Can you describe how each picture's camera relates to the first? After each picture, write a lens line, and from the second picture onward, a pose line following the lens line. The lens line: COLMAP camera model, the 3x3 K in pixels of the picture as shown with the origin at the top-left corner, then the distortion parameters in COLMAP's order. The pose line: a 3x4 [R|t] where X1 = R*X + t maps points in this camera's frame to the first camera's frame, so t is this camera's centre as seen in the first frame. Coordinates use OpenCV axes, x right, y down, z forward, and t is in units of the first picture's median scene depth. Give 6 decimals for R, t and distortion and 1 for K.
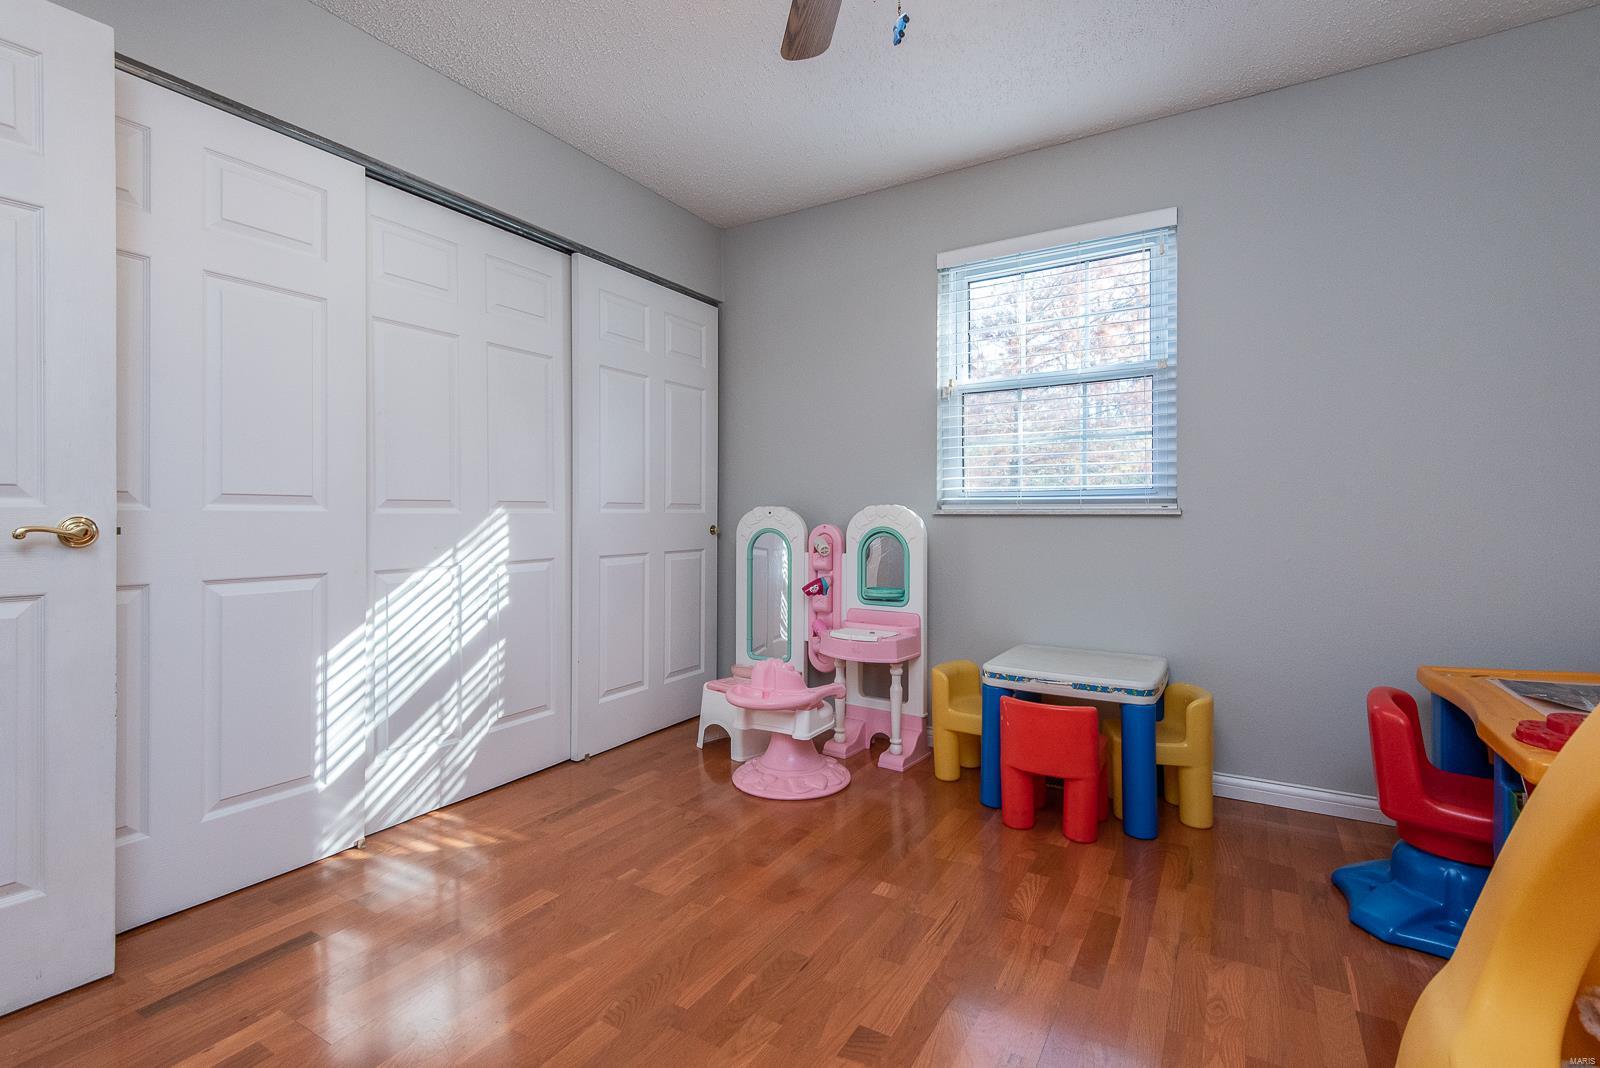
lens RADIAL K [[737.0, 0, 802.1], [0, 737.0, 511.5], [0, 0, 1]] dist [0.028580, -0.022472]
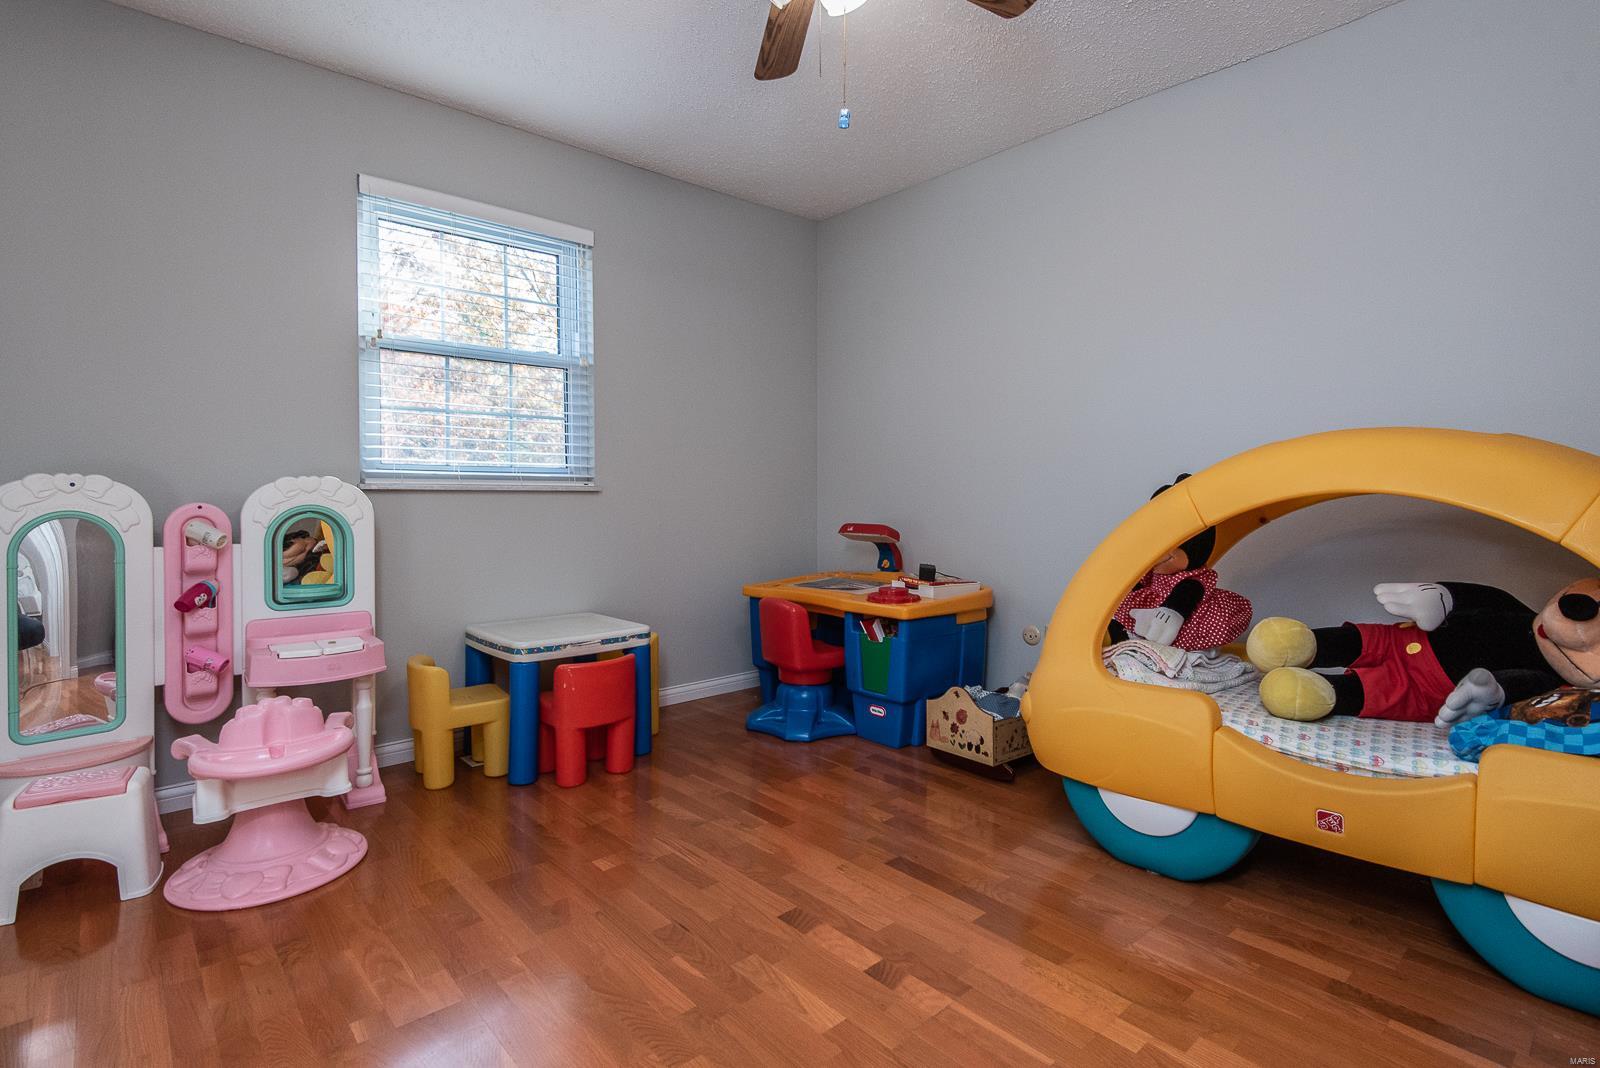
lens RADIAL K [[781.9, 0, 797.6], [0, 781.9, 493.8], [0, 0, 1]] dist [0.003322, -0.000535]
pose [[0.290053, 0.002857, 0.957006, -0.582179], [-0.002595, 0.999994, -0.002198, 0.010579], [-0.957007, -0.001846, 0.290059, 0.318918]]
